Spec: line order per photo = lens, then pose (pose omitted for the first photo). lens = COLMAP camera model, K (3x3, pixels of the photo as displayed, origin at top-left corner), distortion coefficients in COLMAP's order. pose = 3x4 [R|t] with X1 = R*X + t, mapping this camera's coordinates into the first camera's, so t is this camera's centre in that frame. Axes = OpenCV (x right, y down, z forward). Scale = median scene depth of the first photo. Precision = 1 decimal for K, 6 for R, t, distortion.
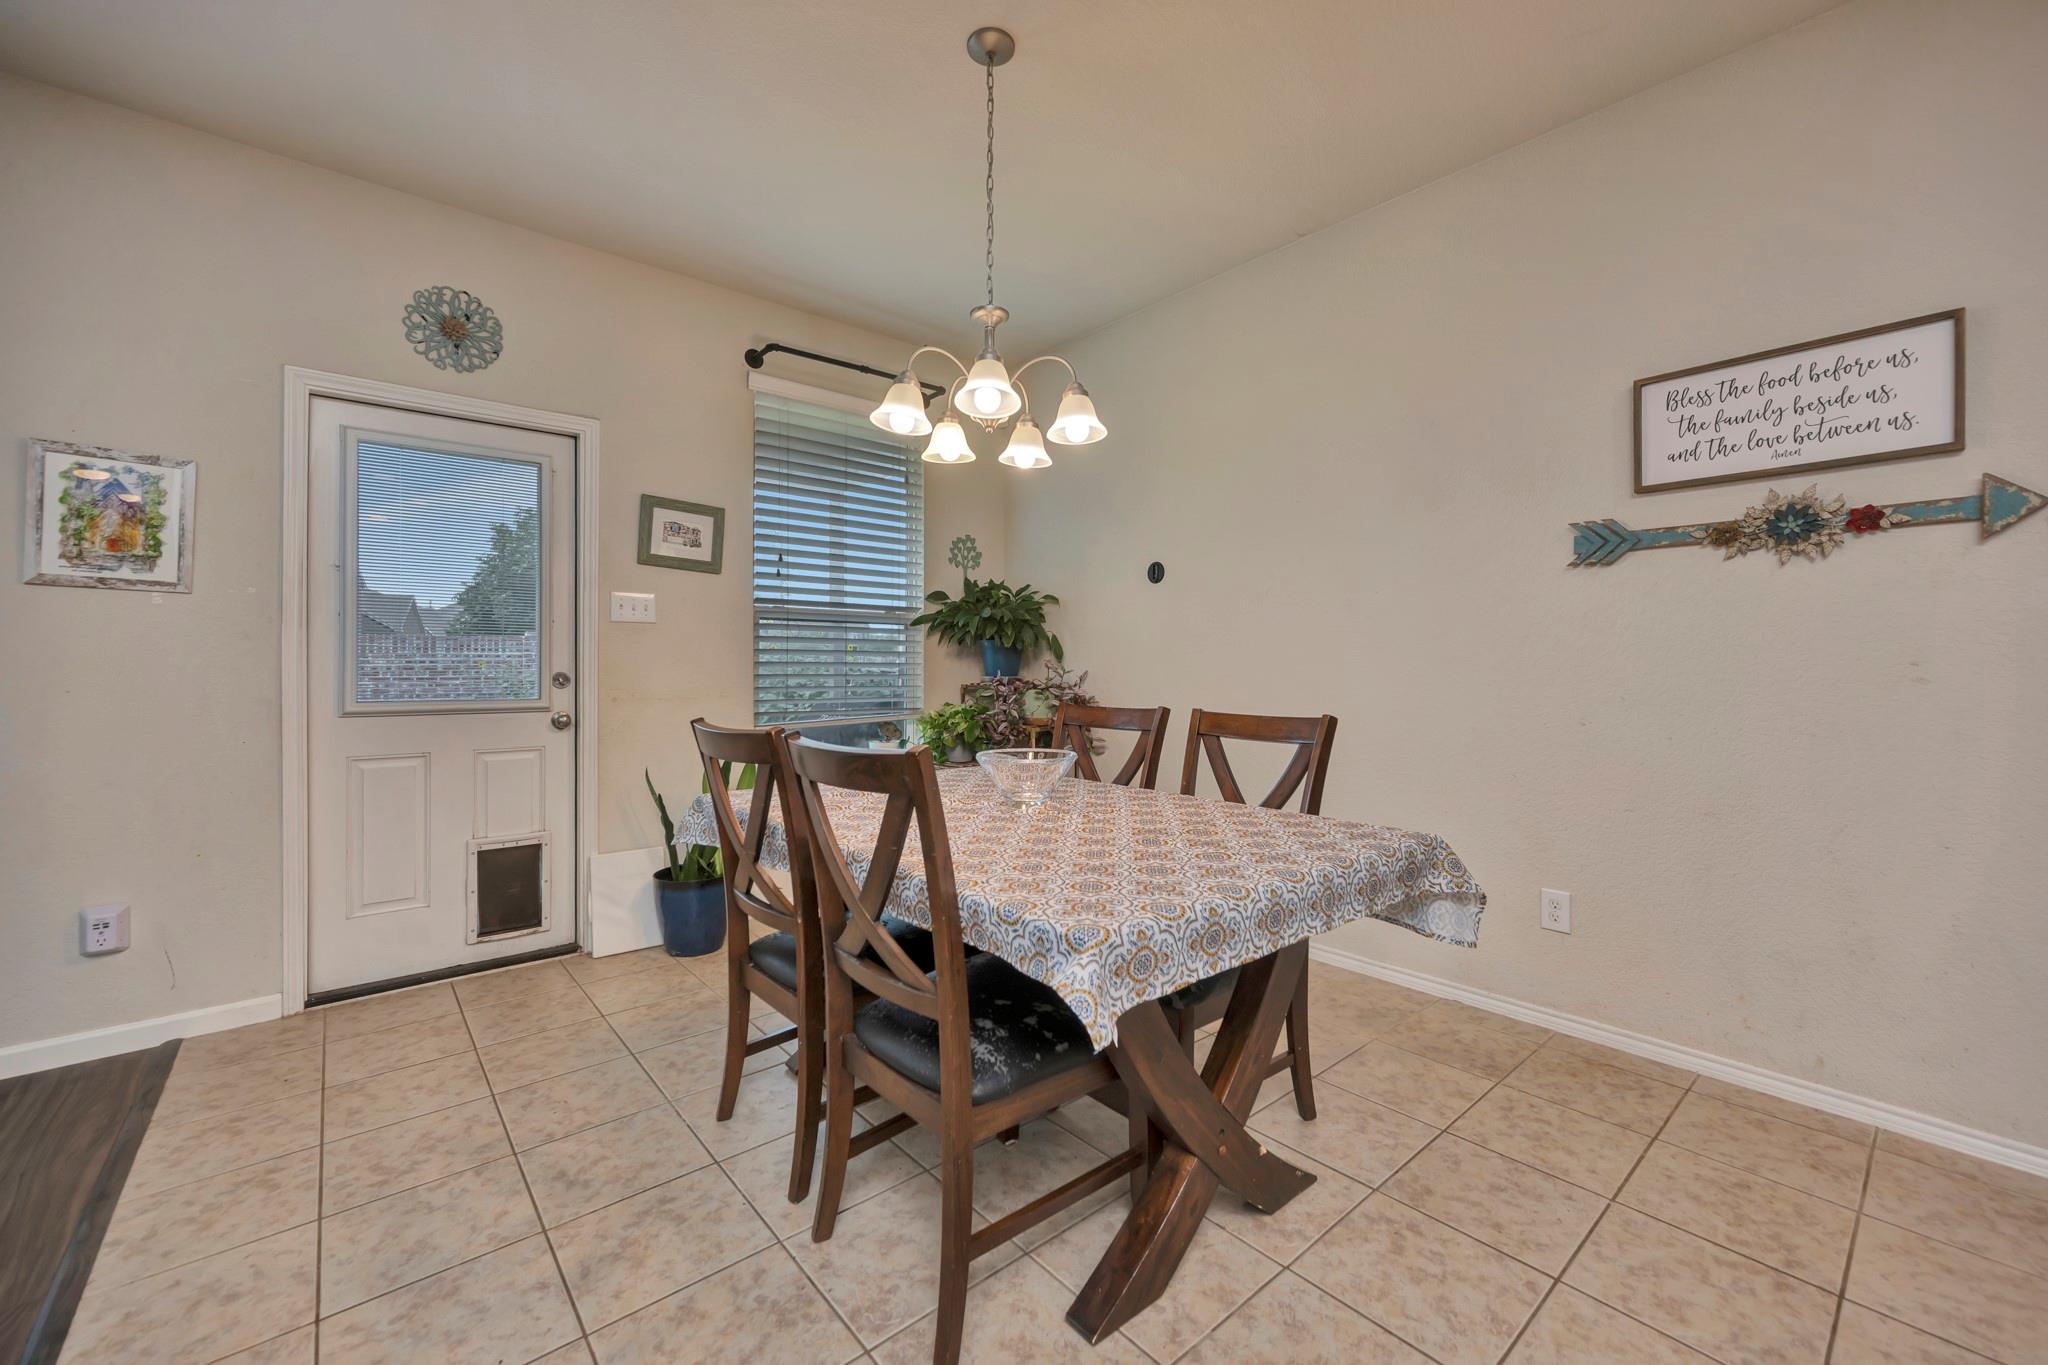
lens RADIAL K [[808.6, 0, 1026.2], [0, 808.6, 670.3], [0, 0, 1]] dist [0.000361, 0.000022]
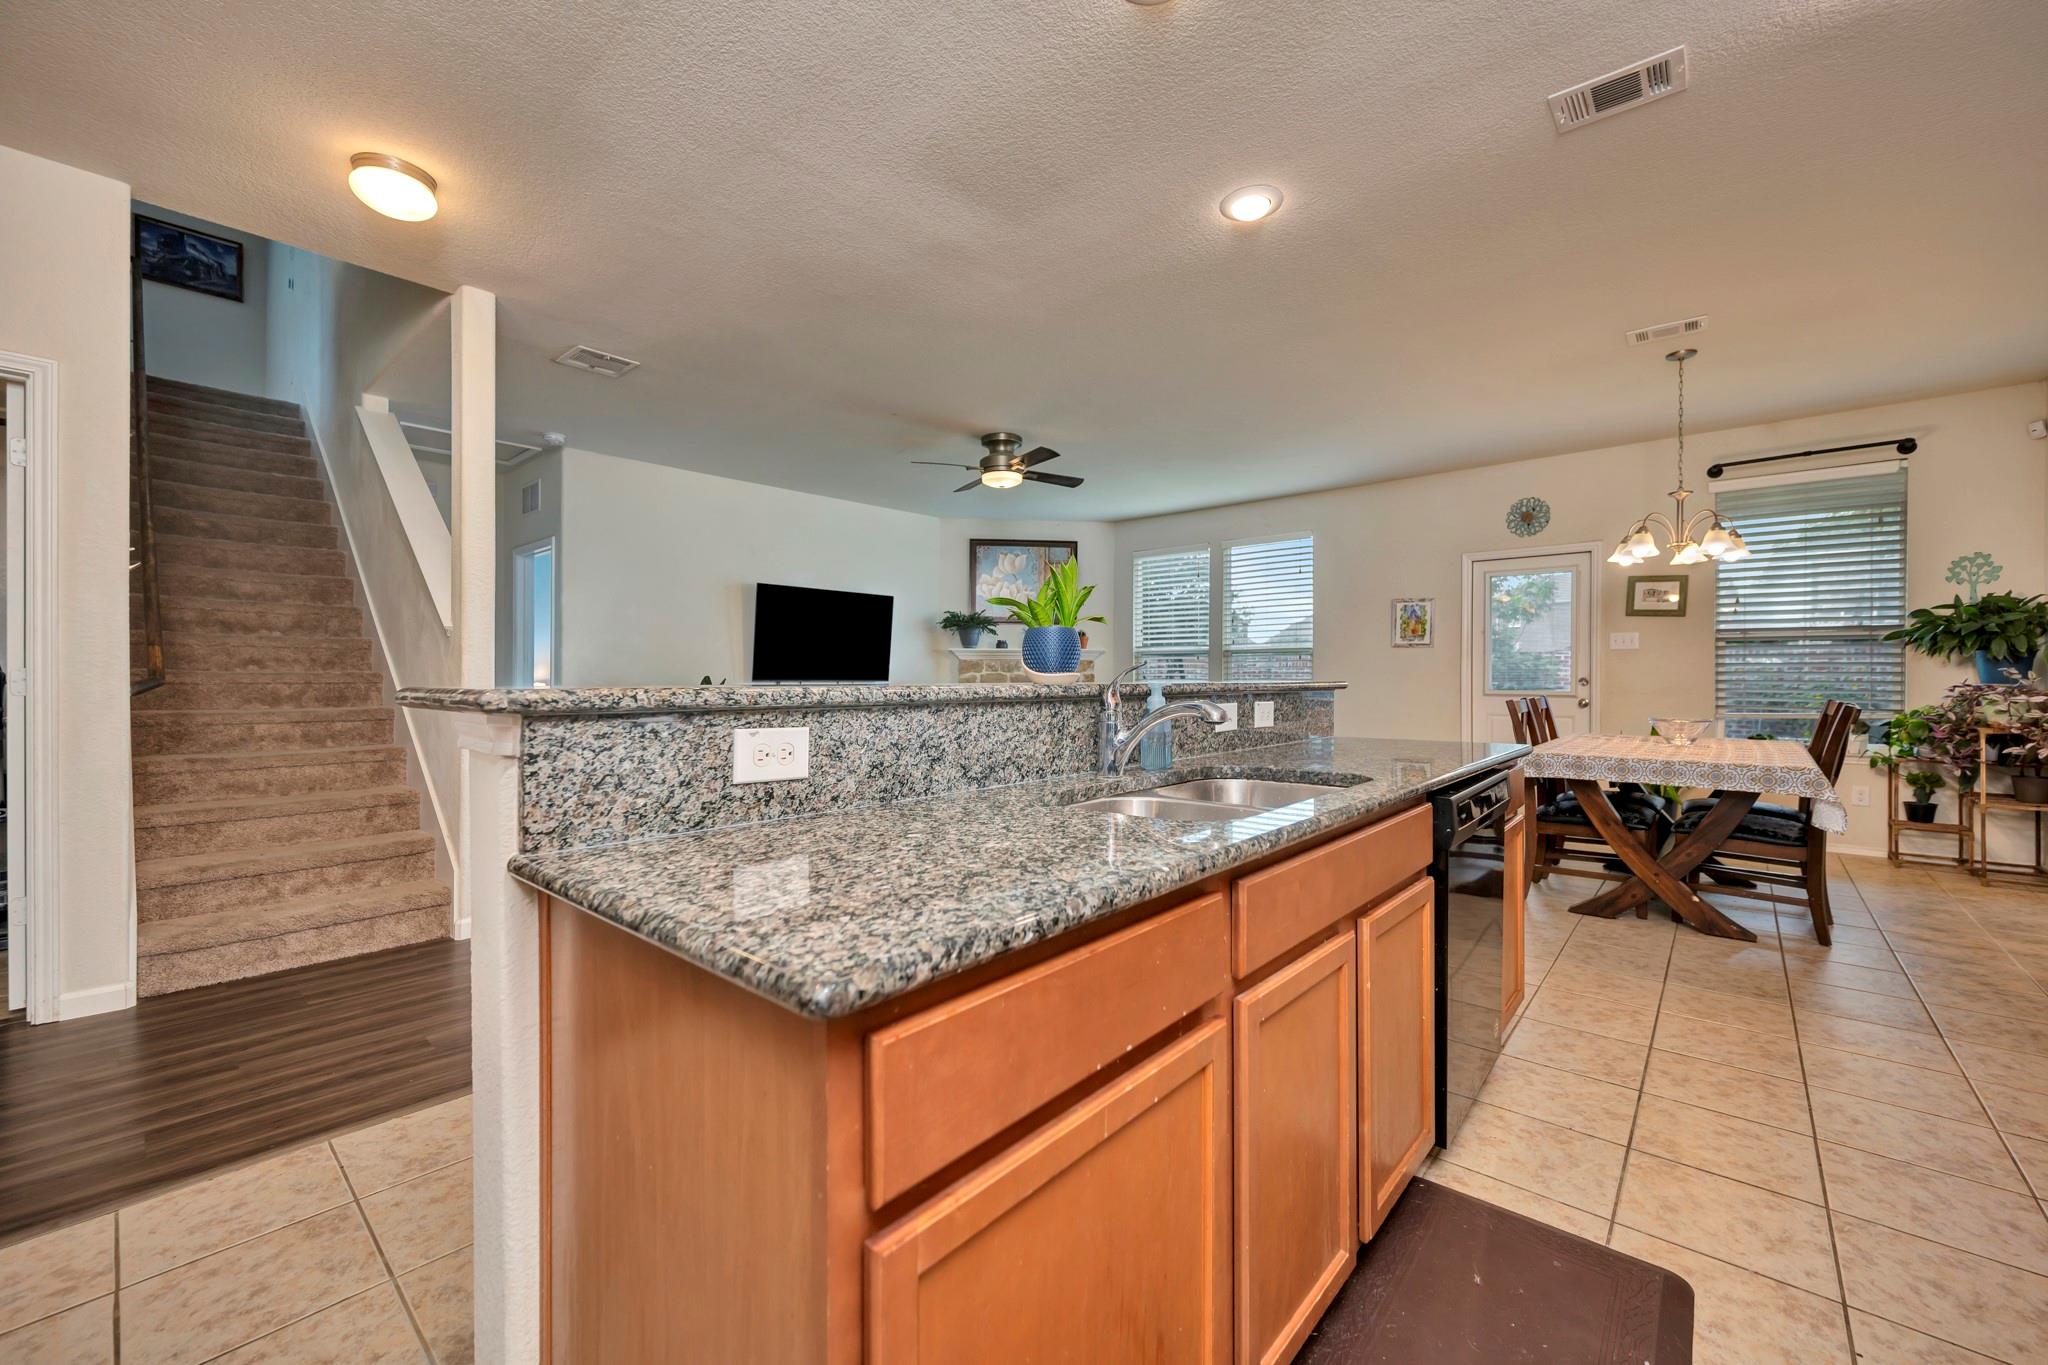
lens RADIAL K [[808.6, 0, 1026.9], [0, 808.6, 677.3], [0, 0, 1]] dist [0.000361, 0.000022]
pose [[0.136041, 0.003874, -0.990696, 1.064139], [-0.004158, 0.999986, 0.003339, 0.001139], [0.990694, 0.003665, 0.136055, -0.519426]]
